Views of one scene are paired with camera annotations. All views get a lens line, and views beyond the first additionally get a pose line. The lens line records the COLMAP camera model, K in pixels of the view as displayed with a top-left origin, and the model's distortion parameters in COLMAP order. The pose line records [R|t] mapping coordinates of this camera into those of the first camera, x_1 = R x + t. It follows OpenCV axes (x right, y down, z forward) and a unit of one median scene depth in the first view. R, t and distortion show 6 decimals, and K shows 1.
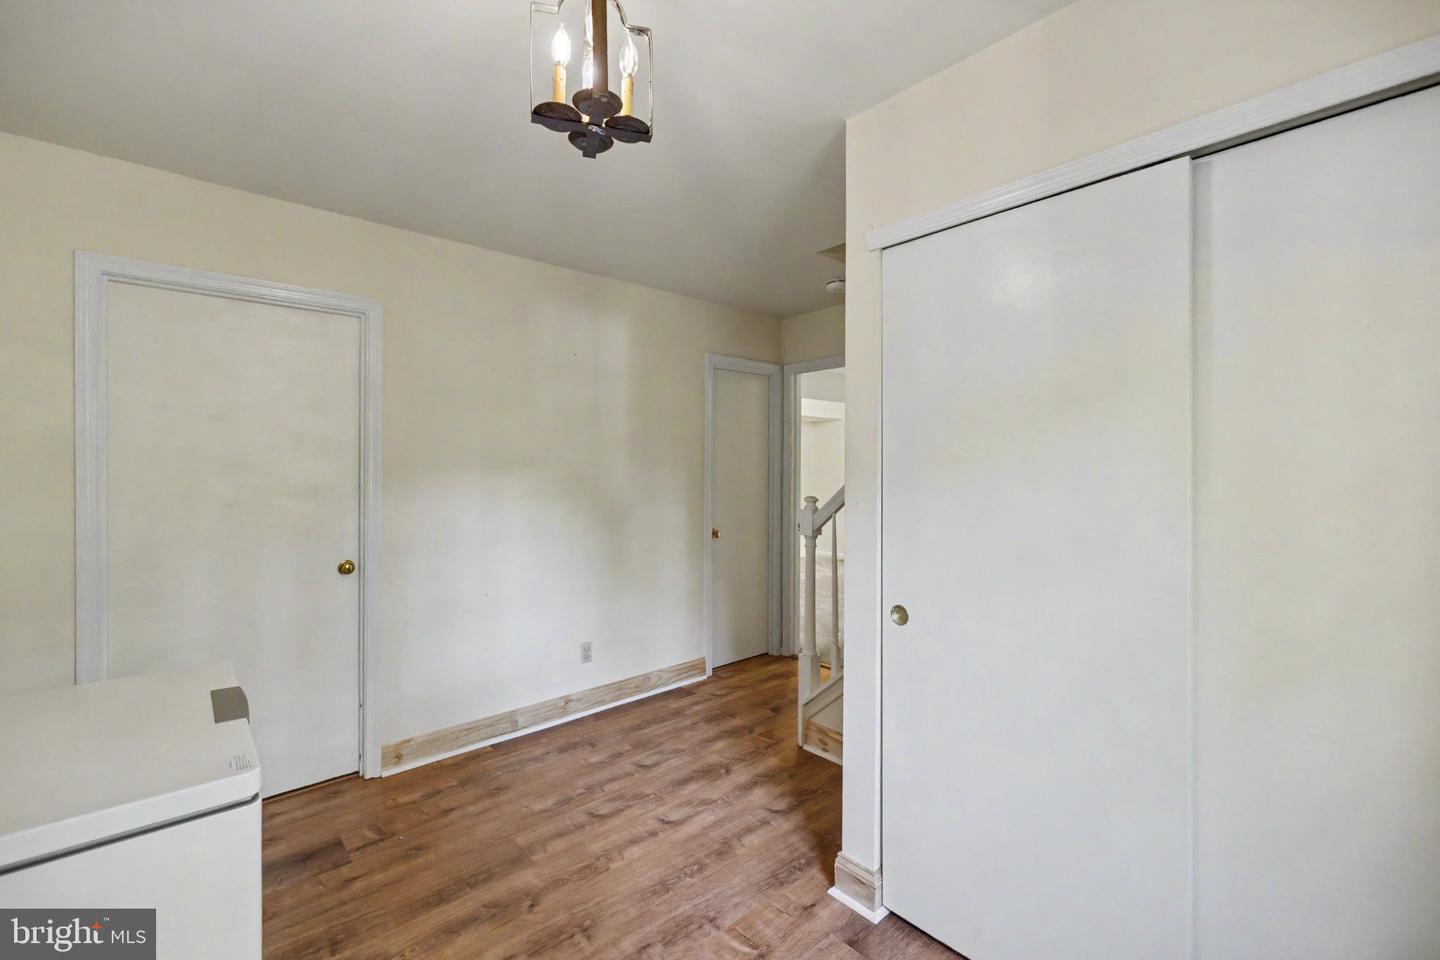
lens RADIAL K [[622.1, 0, 723.7], [0, 622.1, 466.2], [0, 0, 1]] dist [0.001522, 0.000015]
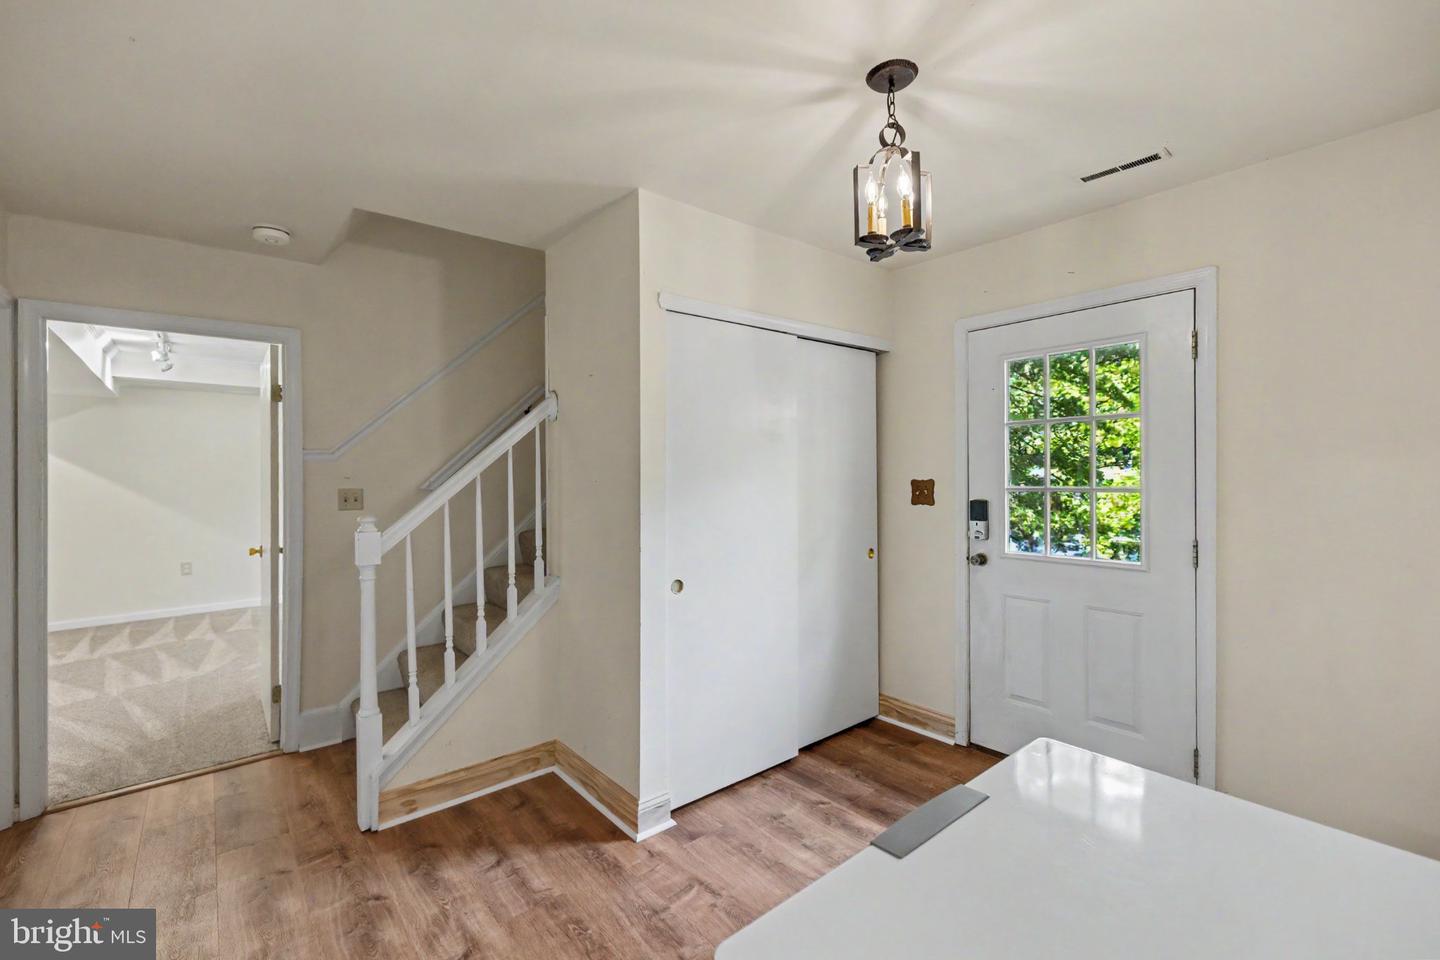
lens RADIAL K [[622.1, 0, 723.7], [0, 622.1, 466.2], [0, 0, 1]] dist [0.001522, 0.000015]
pose [[0.027727, 0.003037, 0.999611, -0.832296], [0.004453, 0.999985, -0.003162, -0.013119], [-0.999606, 0.004539, 0.027713, 0.668579]]
